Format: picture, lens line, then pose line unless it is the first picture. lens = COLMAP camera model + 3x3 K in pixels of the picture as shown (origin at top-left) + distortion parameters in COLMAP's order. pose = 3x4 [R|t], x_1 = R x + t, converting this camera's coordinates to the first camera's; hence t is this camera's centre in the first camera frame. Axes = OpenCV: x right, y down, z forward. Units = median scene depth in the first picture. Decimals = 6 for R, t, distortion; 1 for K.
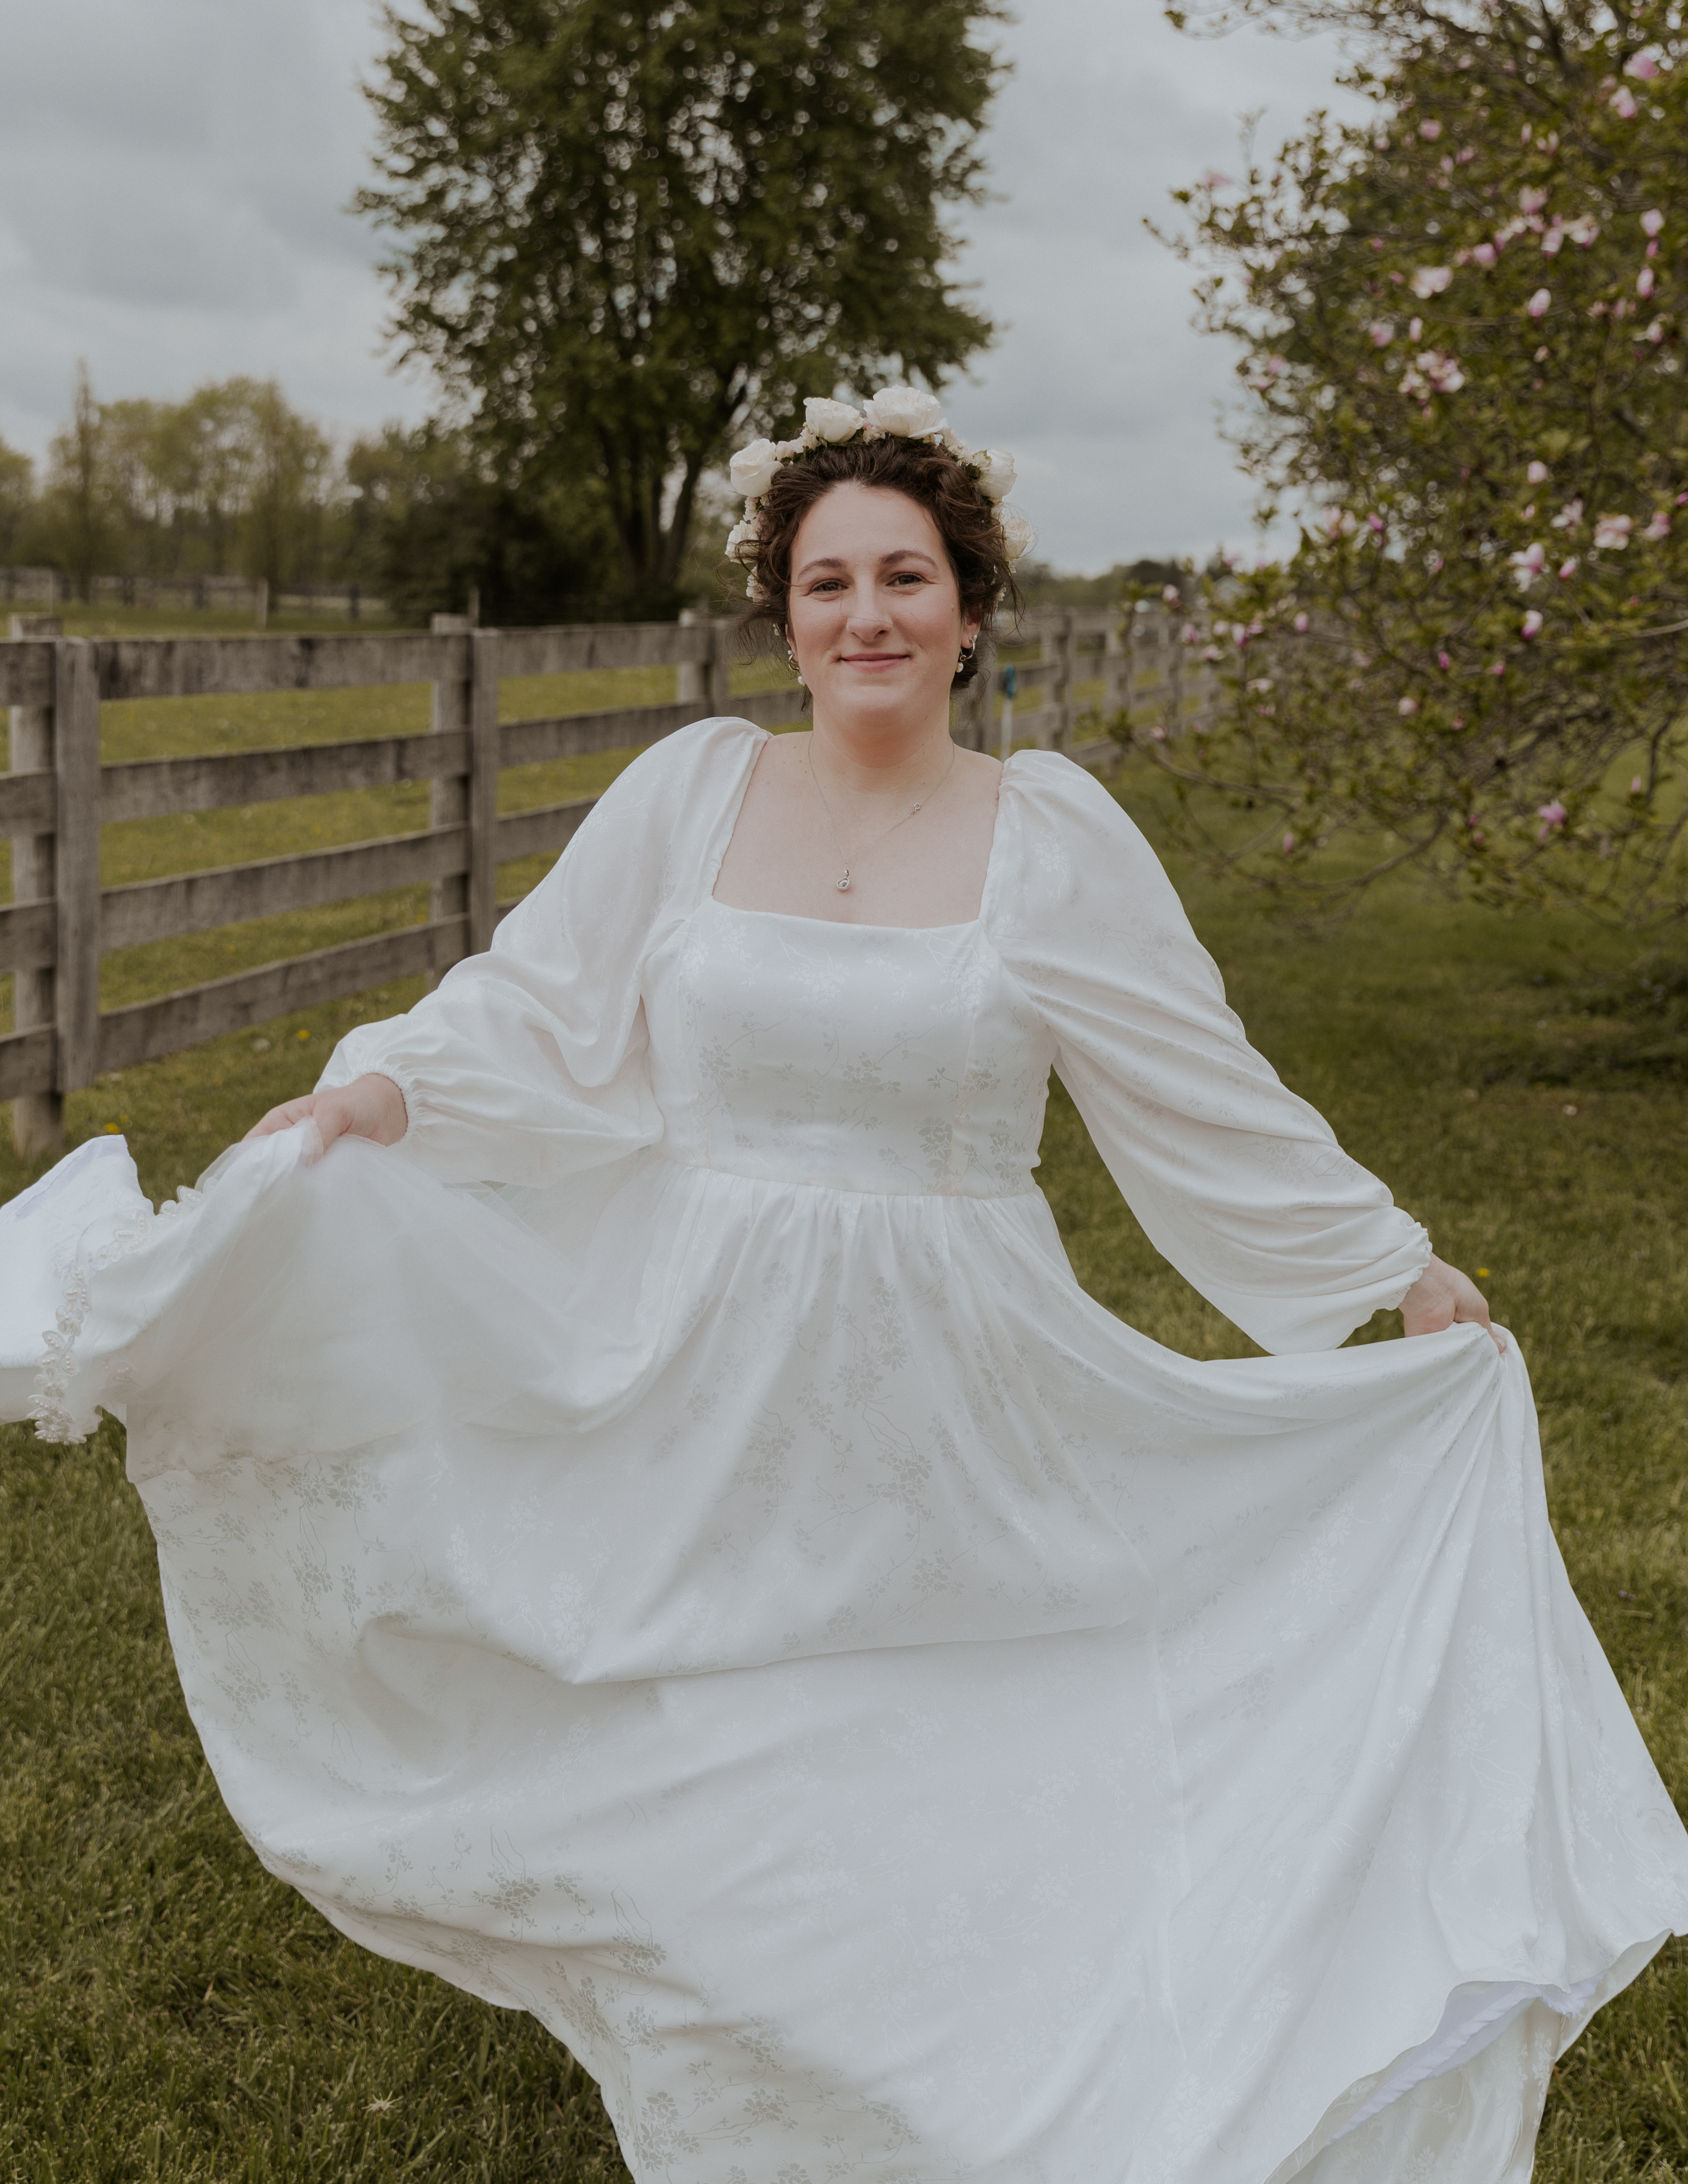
lens RADIAL K [[2964.2, 0, 698.0], [0, 2964.2, 991.3], [0, 0, 1]] dist [-0.015929, 0.000000]
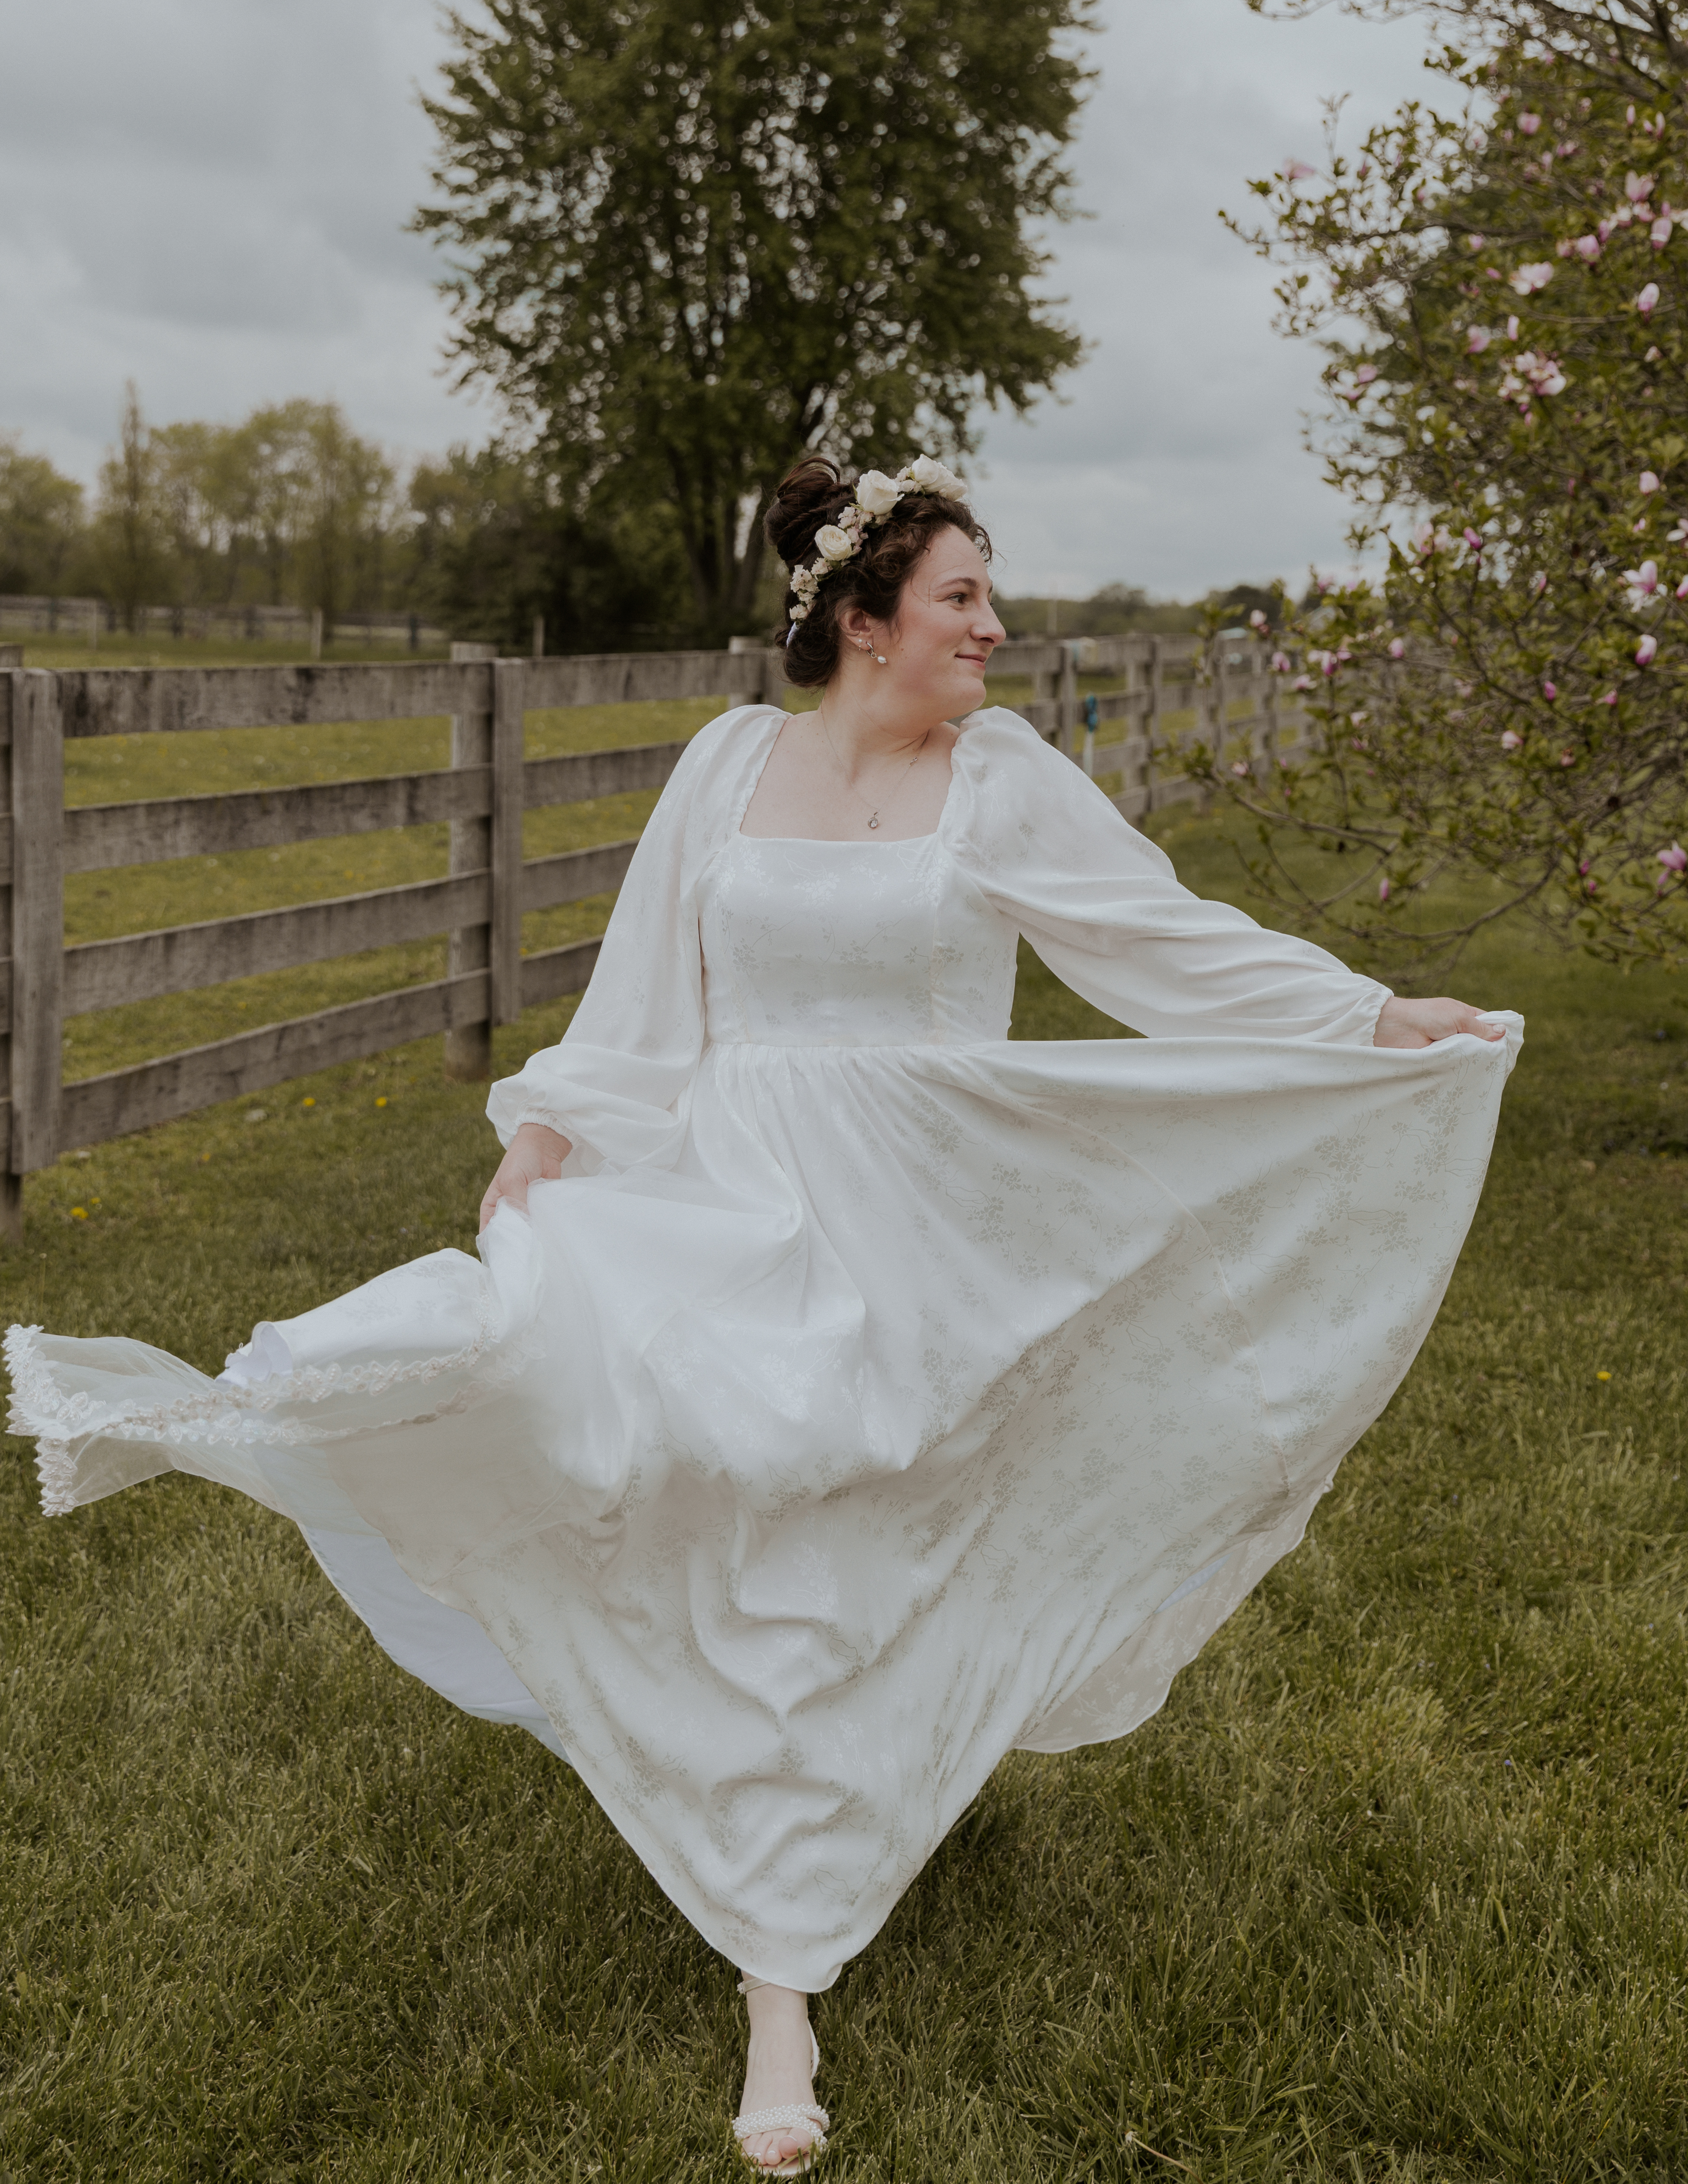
lens RADIAL K [[2981.5, 0, 849.8], [0, 2981.5, 886.6], [0, 0, 1]] dist [-0.032314, 0.000000]
pose [[0.999916, -0.003646, 0.012472, 0.021849], [0.004216, 0.998934, -0.045965, -0.008656], [-0.012291, 0.046014, 0.998865, 0.080383]]
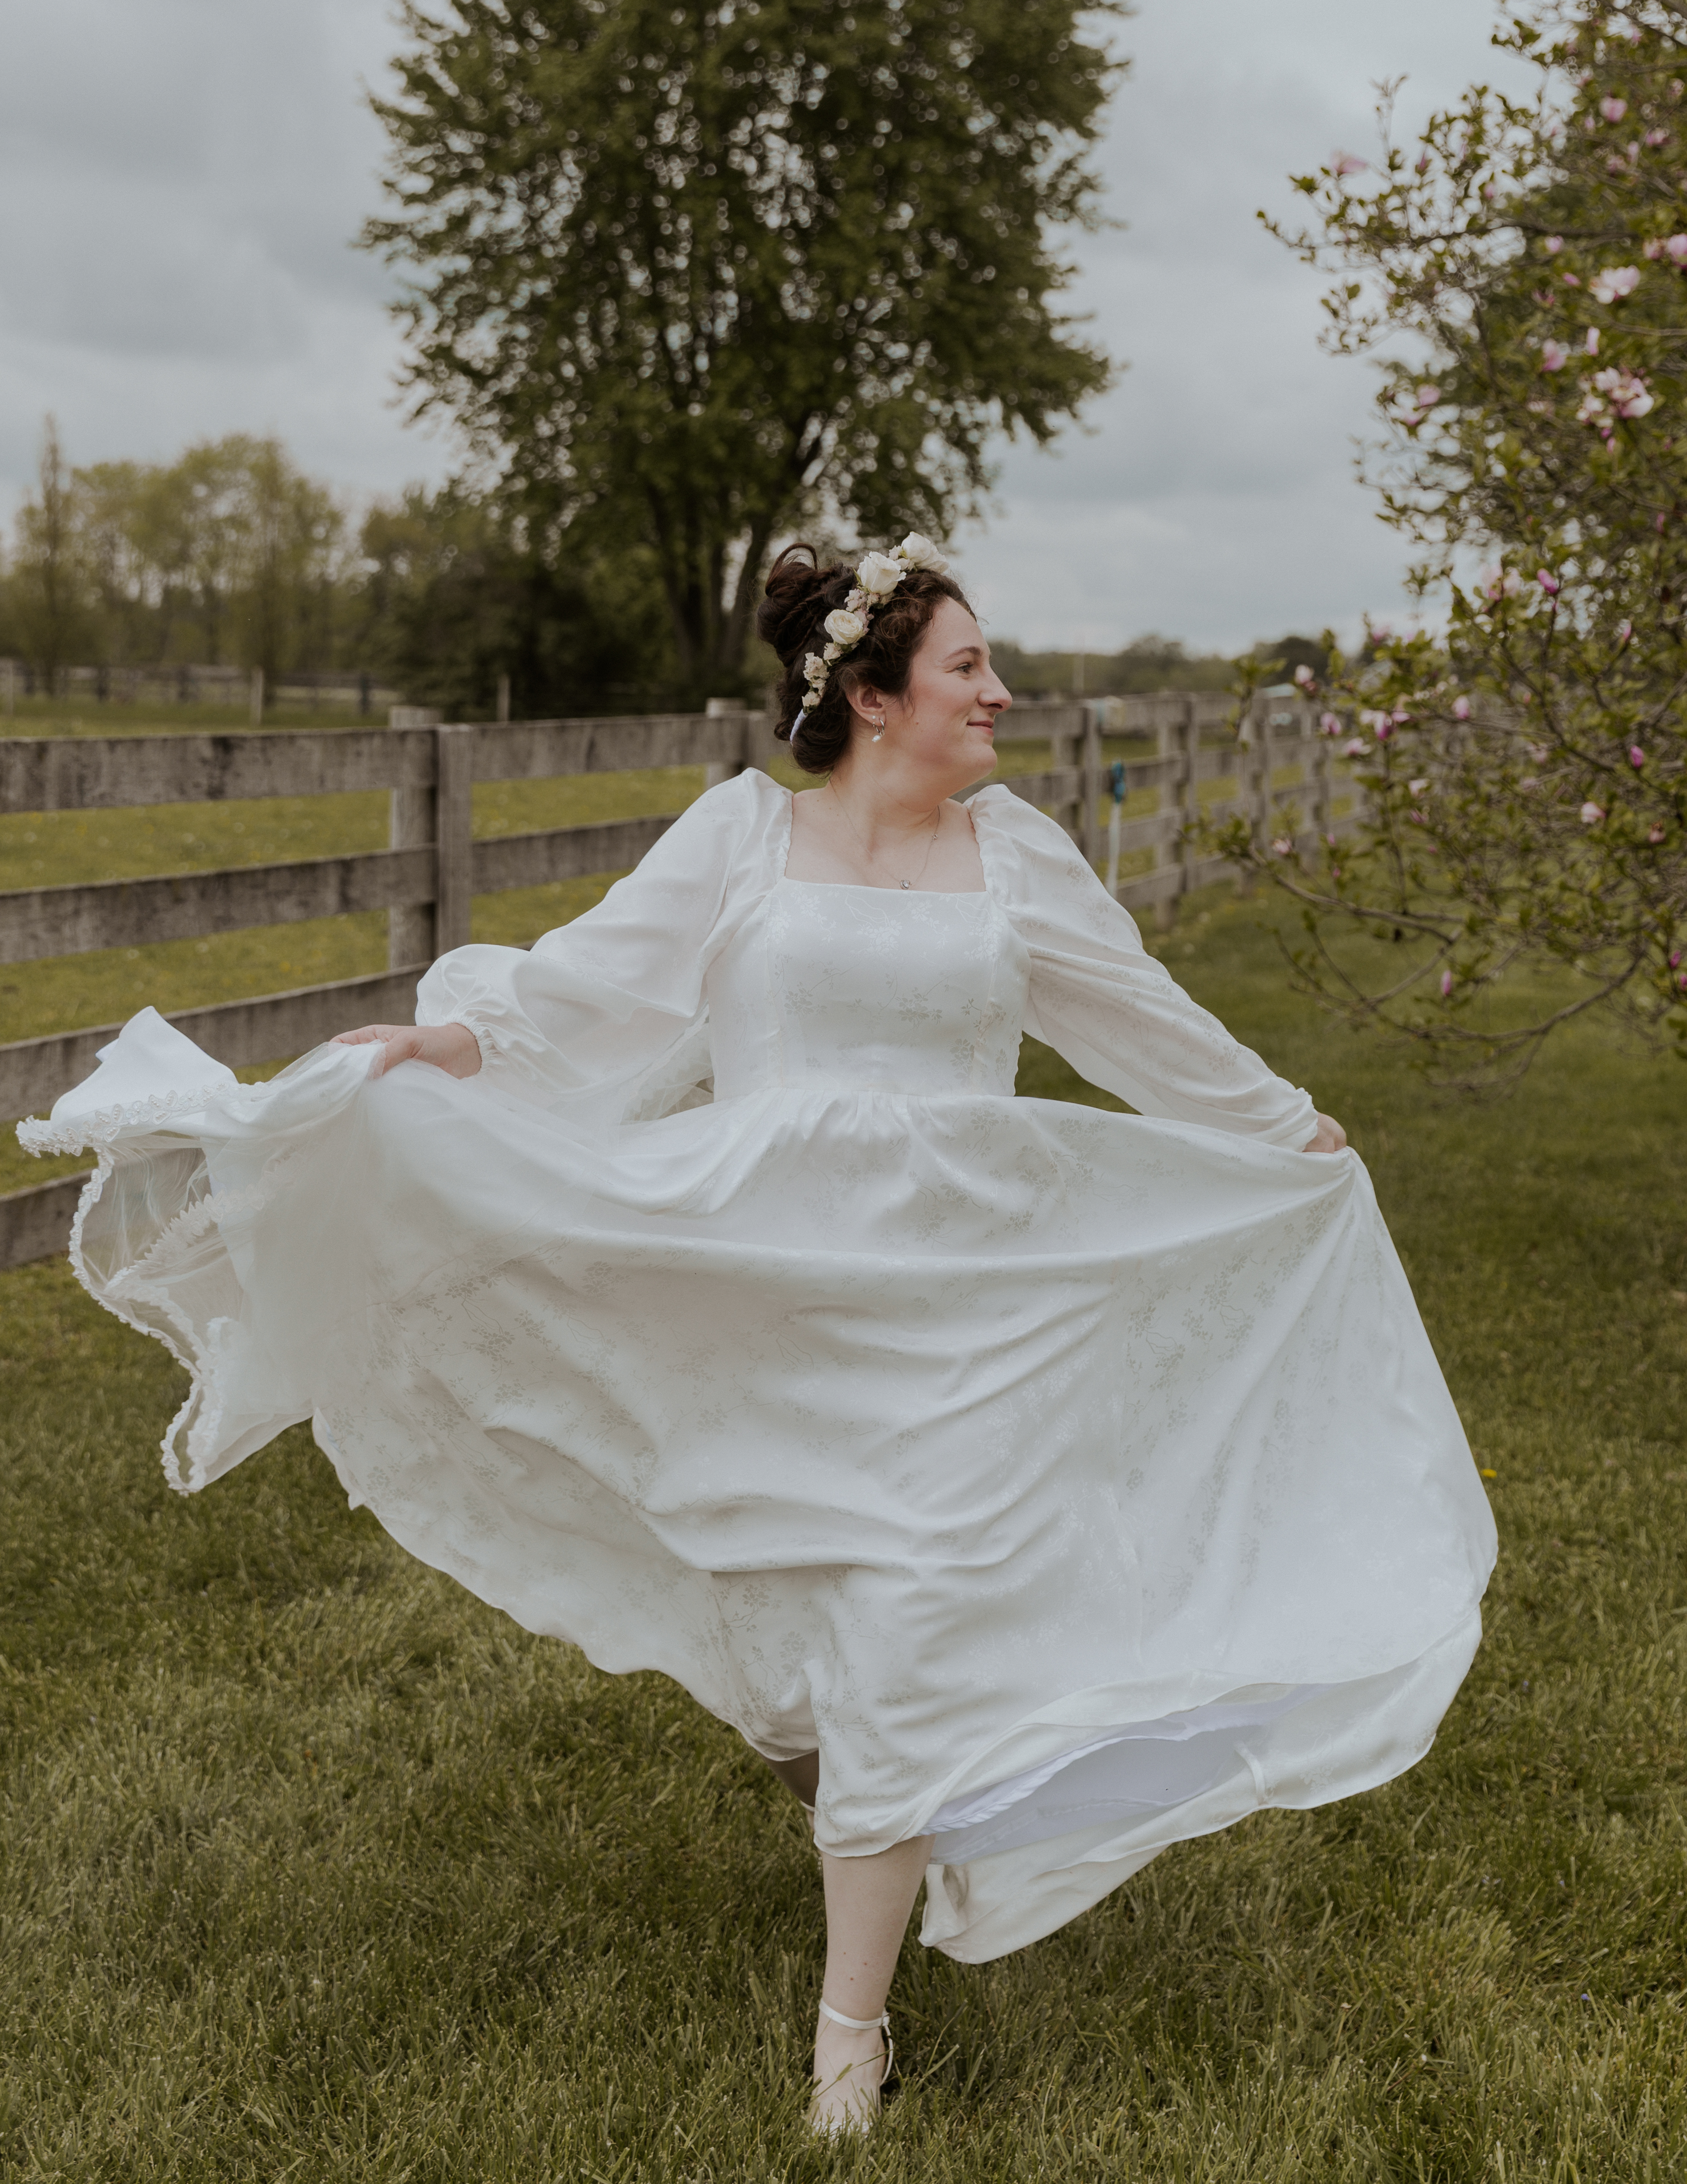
lens RADIAL K [[3288.3, 0, 792.6], [0, 3288.3, 1013.5], [0, 0, 1]] dist [-0.037281, 0.000000]
pose [[0.999931, -0.006856, -0.009555, 0.028518], [0.006535, 0.999426, -0.033240, -0.012430], [0.009777, 0.033175, 0.999402, 0.103444]]
